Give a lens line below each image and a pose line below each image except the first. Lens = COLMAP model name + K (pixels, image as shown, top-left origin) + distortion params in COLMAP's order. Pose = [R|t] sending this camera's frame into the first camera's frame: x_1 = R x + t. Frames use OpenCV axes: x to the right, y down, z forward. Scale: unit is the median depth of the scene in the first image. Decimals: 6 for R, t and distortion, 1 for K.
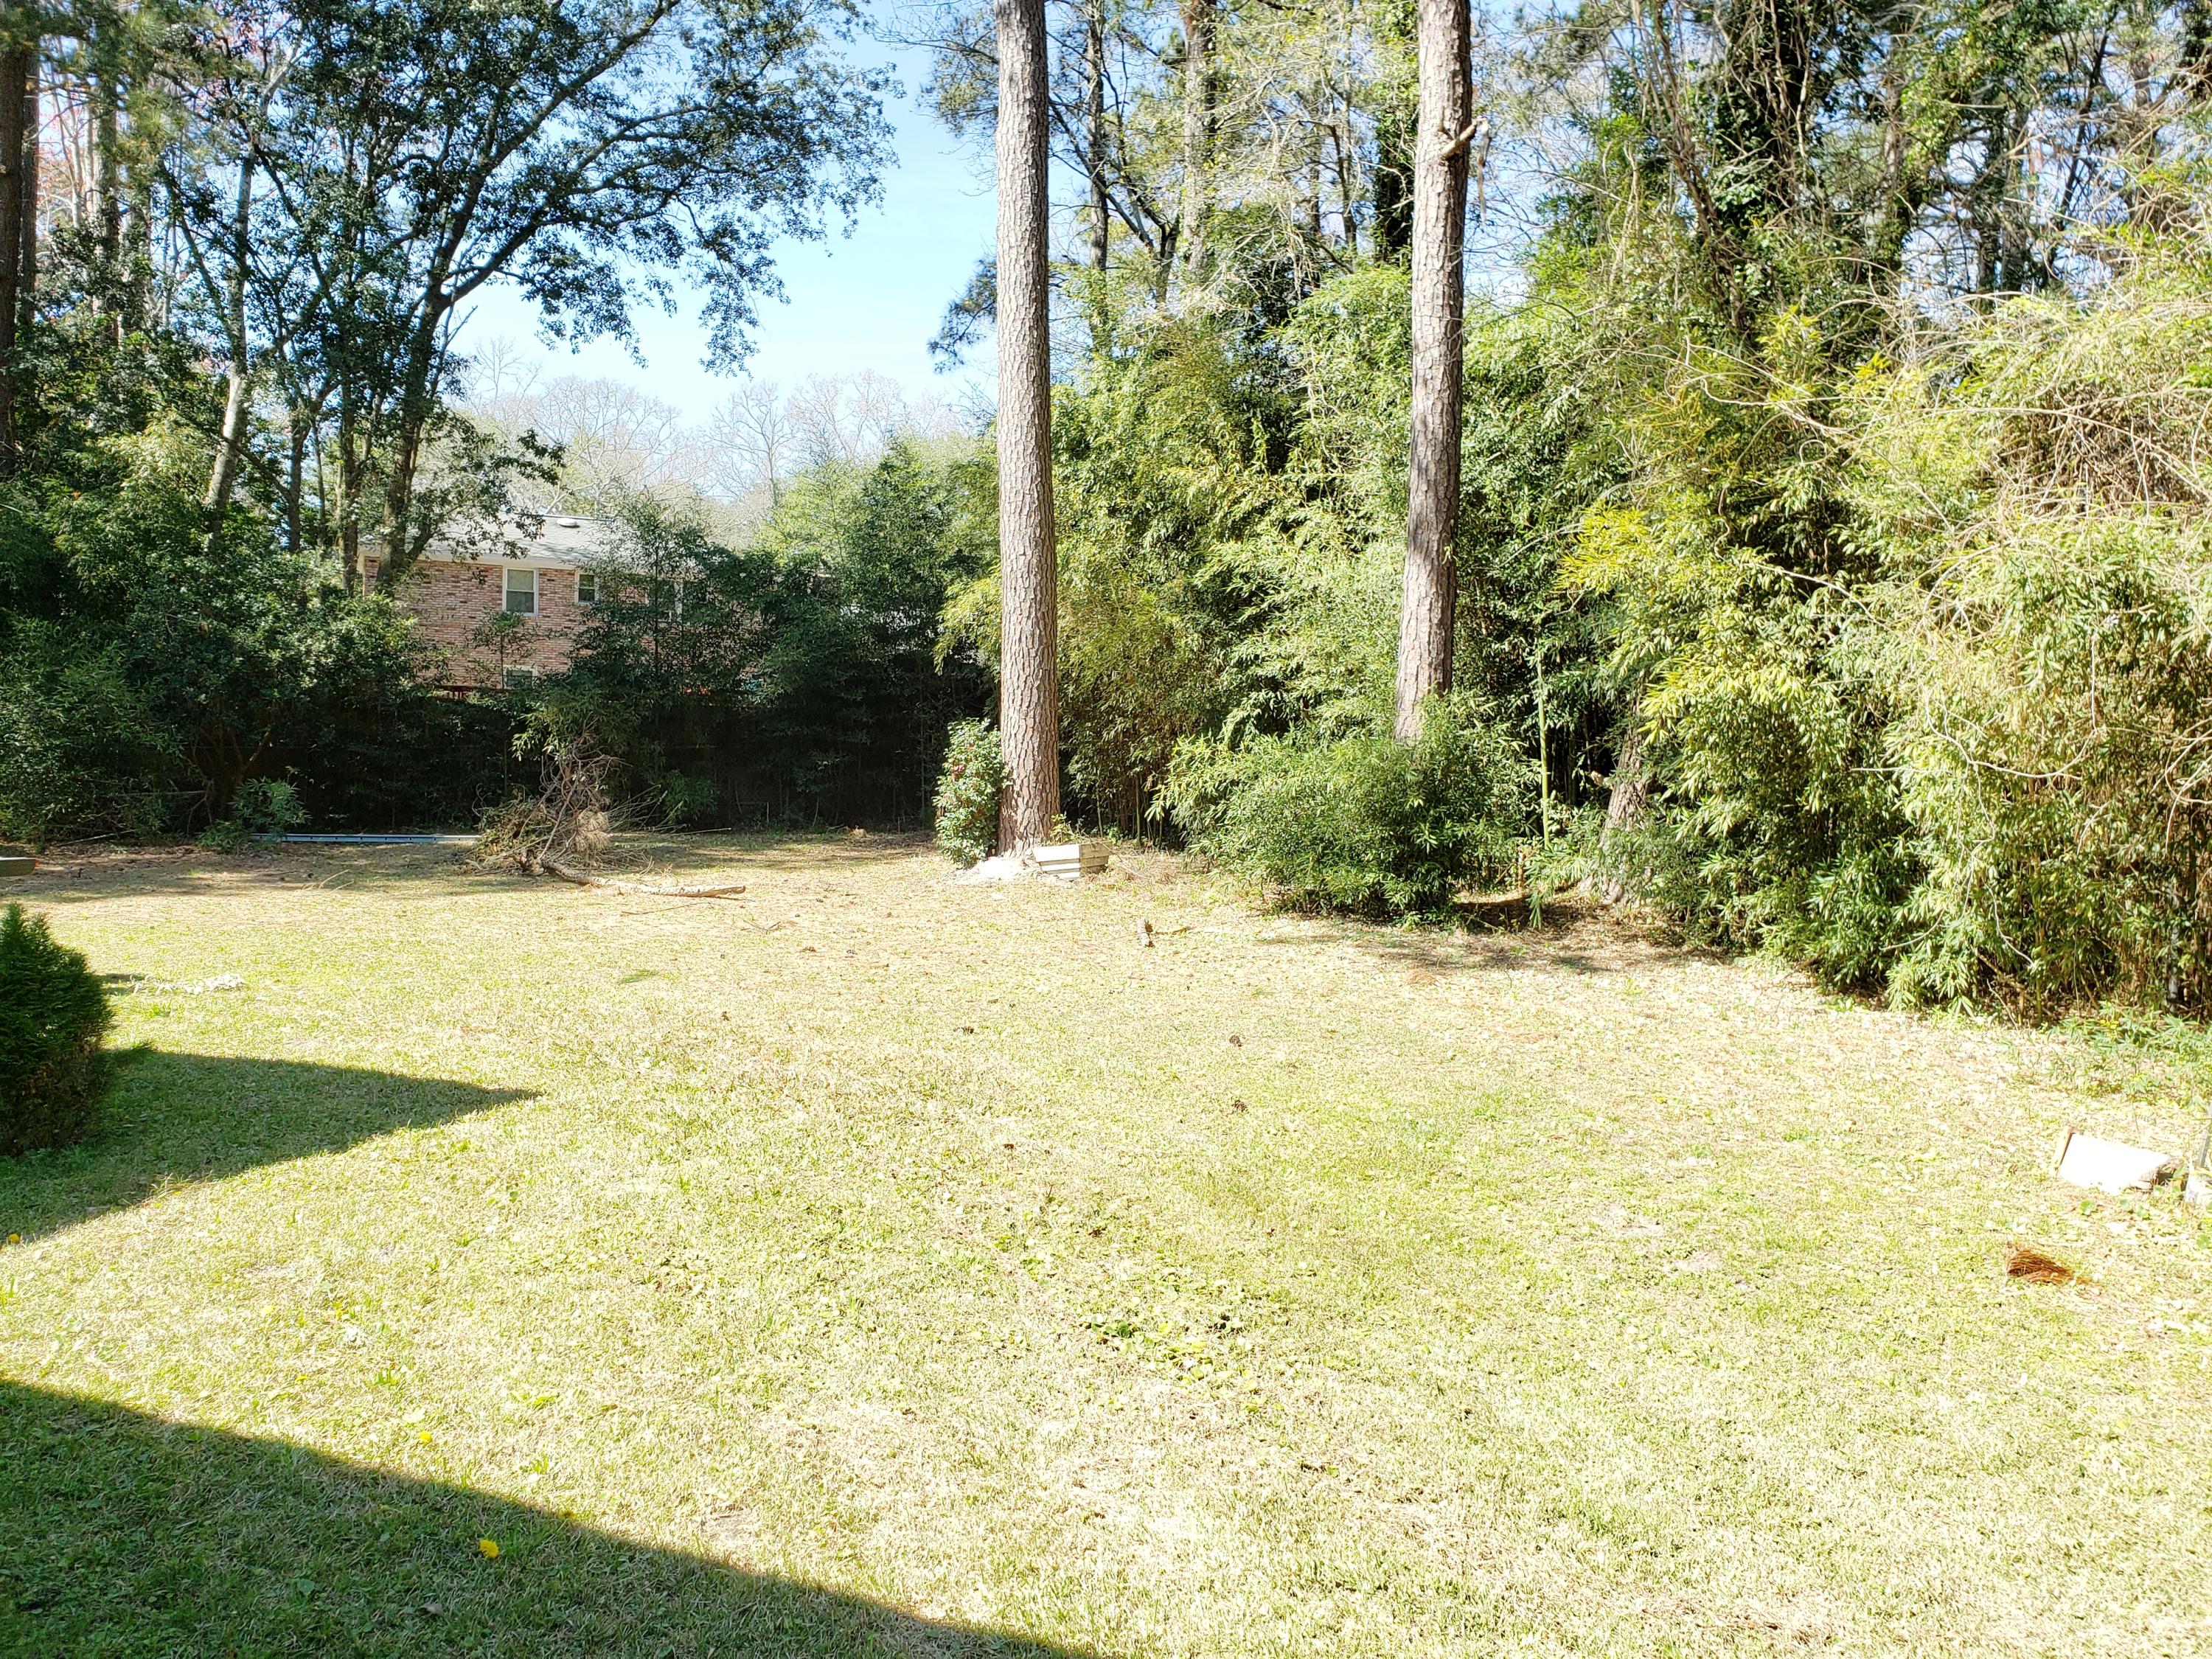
lens RADIAL K [[1726.3, 0, 1125.3], [0, 1726.3, 845.2], [0, 0, 1]] dist [0.054726, -0.065271]
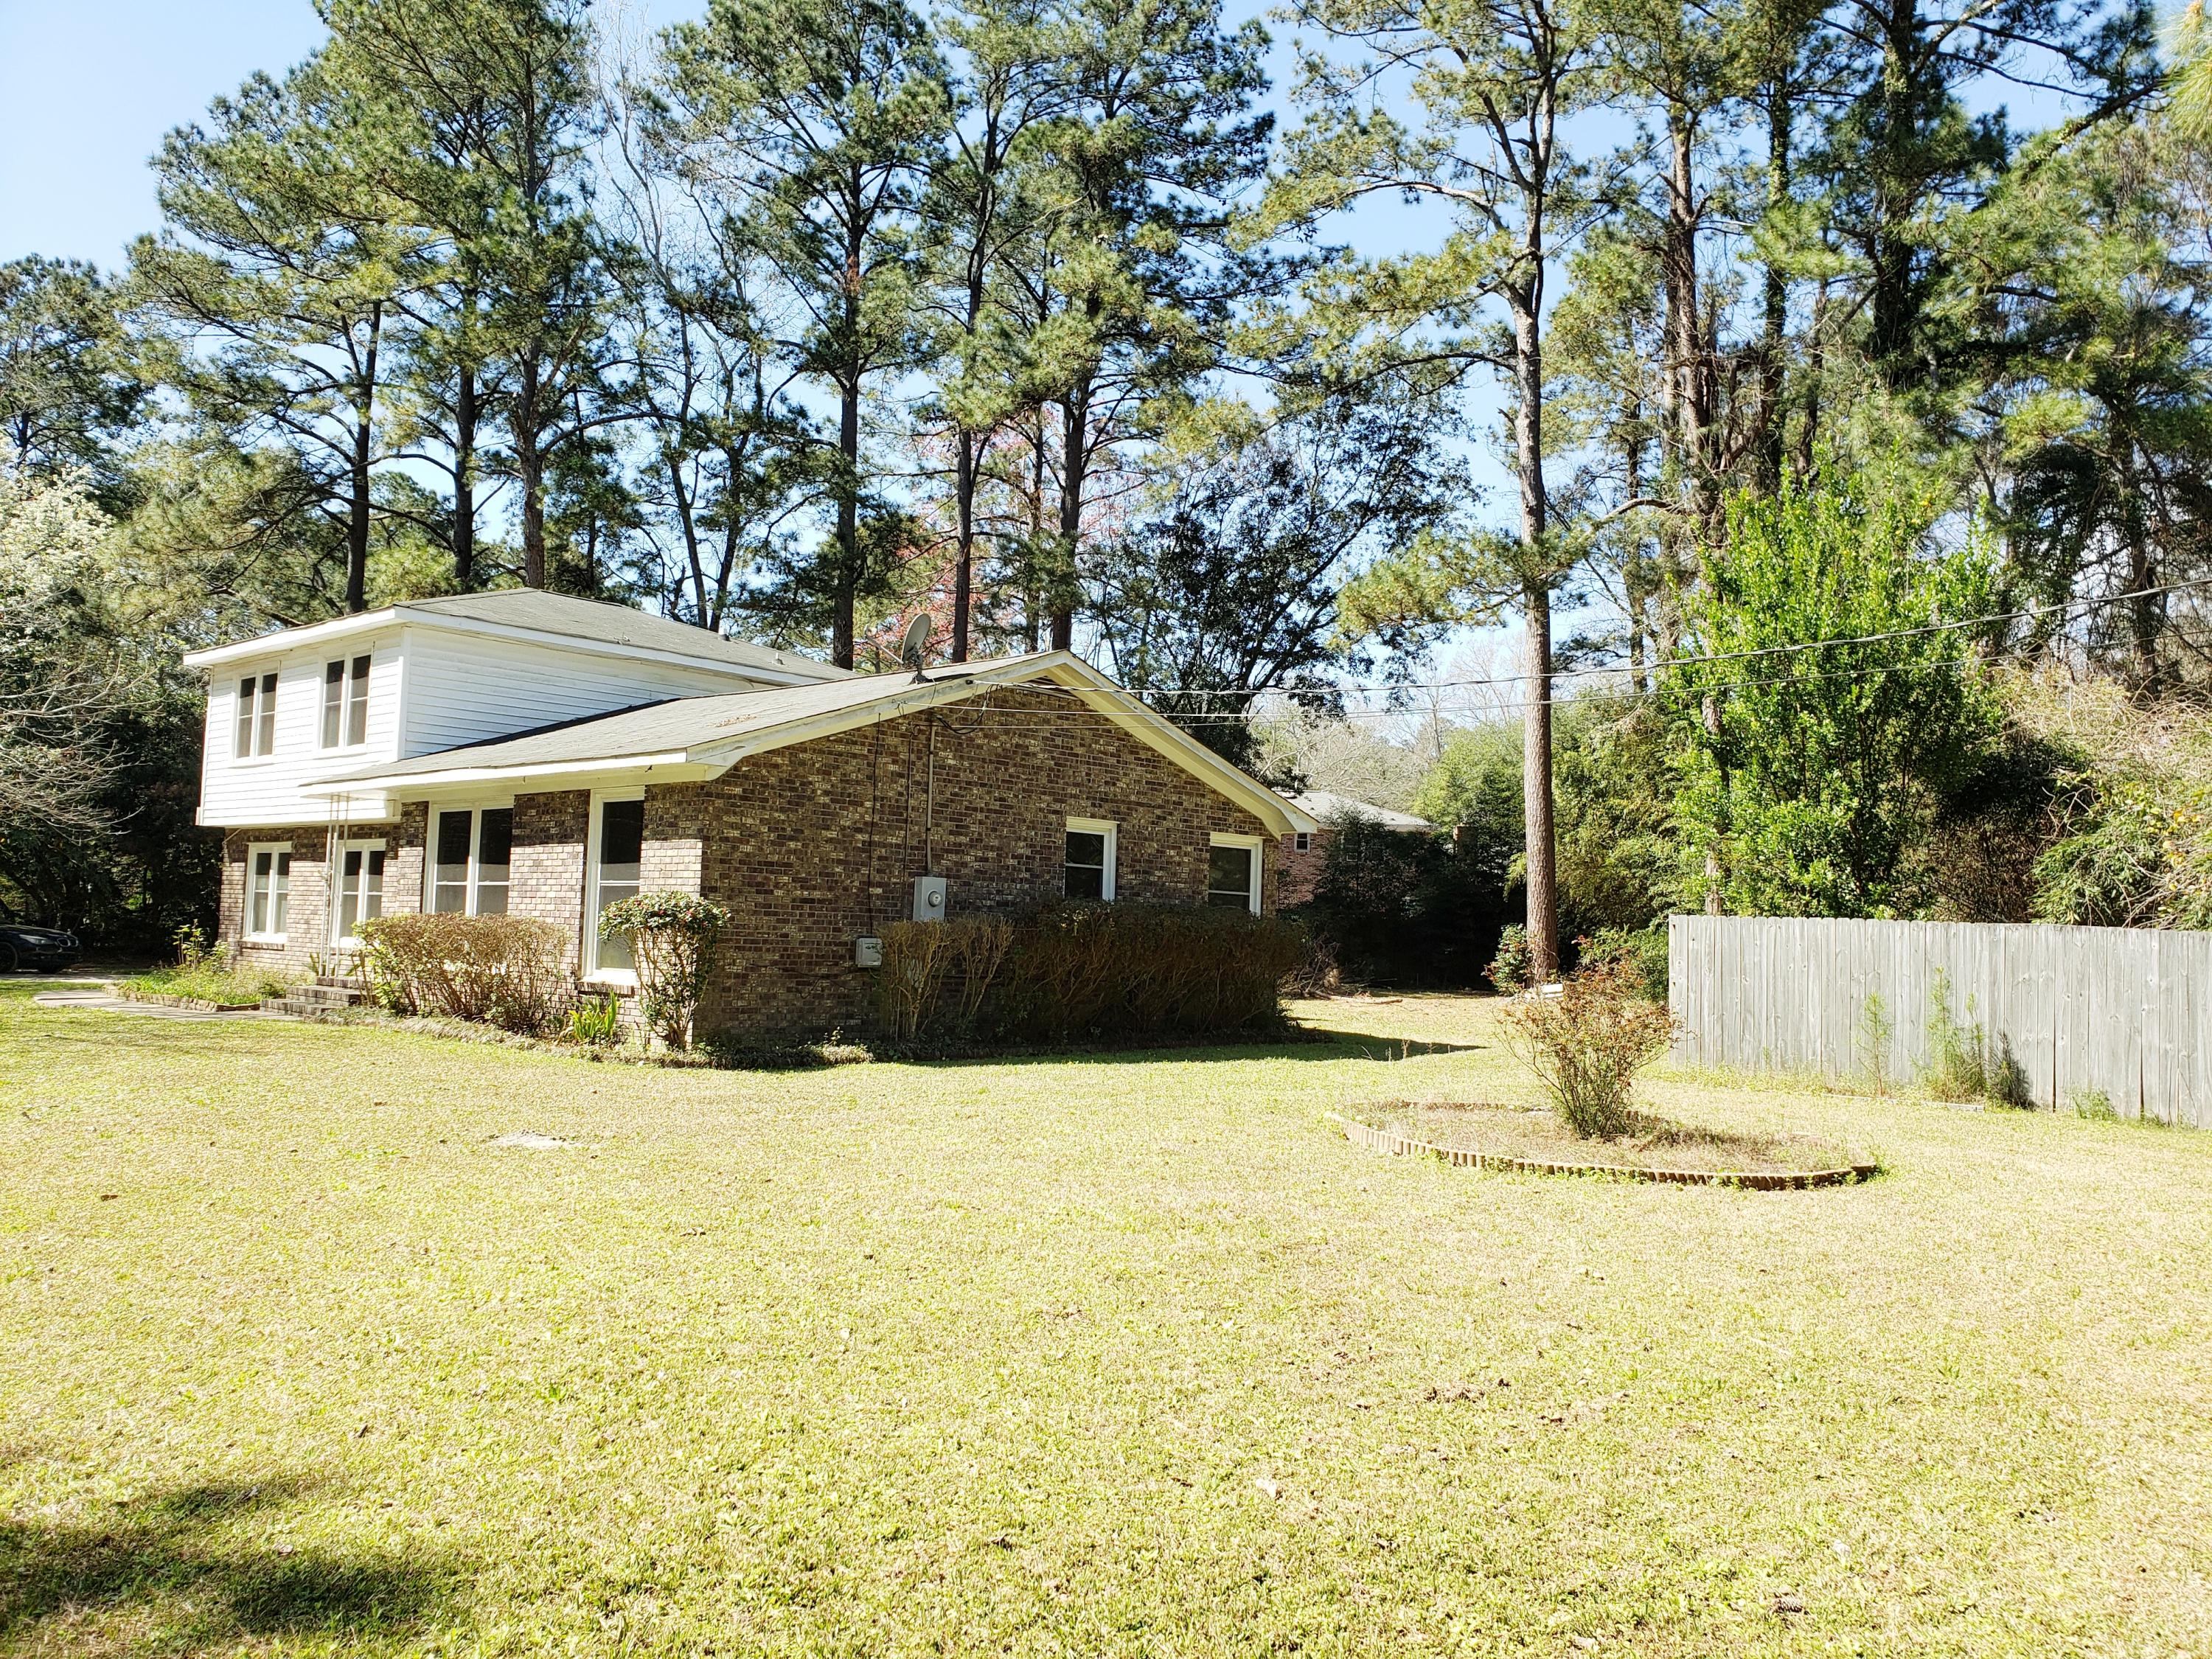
lens RADIAL K [[1726.3, 0, 1125.3], [0, 1726.3, 845.2], [0, 0, 1]] dist [0.054726, -0.065271]
pose [[0.928948, -0.018414, -0.369753, 0.182801], [-0.029154, 0.992022, -0.122648, 0.074344], [0.369062, 0.124714, 0.921000, -0.799884]]
